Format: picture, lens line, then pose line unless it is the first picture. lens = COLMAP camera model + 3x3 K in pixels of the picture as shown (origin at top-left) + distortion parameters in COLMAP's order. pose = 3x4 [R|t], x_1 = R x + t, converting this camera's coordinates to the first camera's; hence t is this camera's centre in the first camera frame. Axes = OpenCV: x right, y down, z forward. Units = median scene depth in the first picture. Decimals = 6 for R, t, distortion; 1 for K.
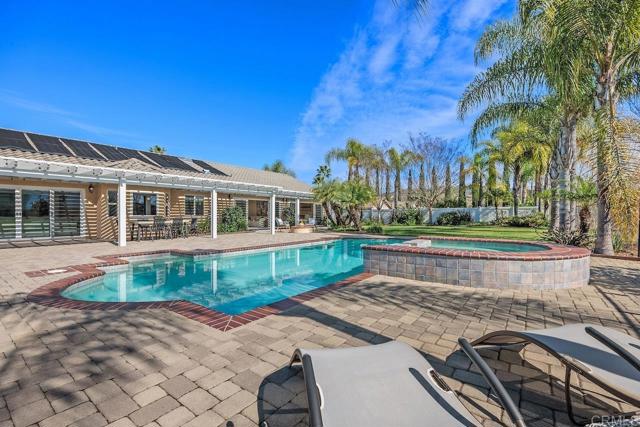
lens RADIAL K [[299.8, 0, 320.0], [0, 299.8, 214.9], [0, 0, 1]] dist [-0.004778, -0.000296]
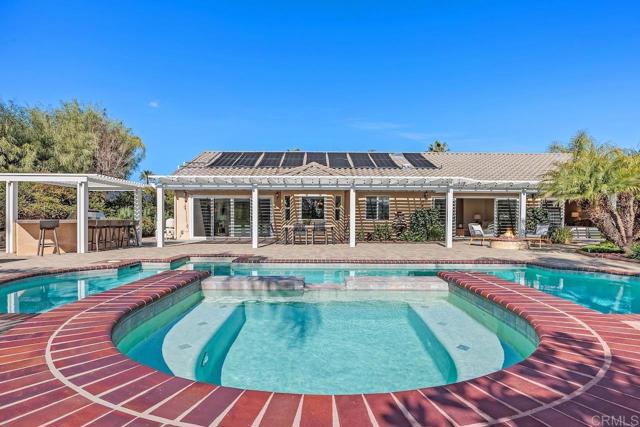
lens RADIAL K [[337.5, 0, 318.1], [0, 337.5, 218.5], [0, 0, 1]] dist [0.020257, 0.000980]
pose [[0.578153, -0.003535, -0.815920, 0.131641], [-0.001575, 0.999984, -0.005448, 0.002153], [0.815927, 0.004435, 0.578138, 0.147248]]
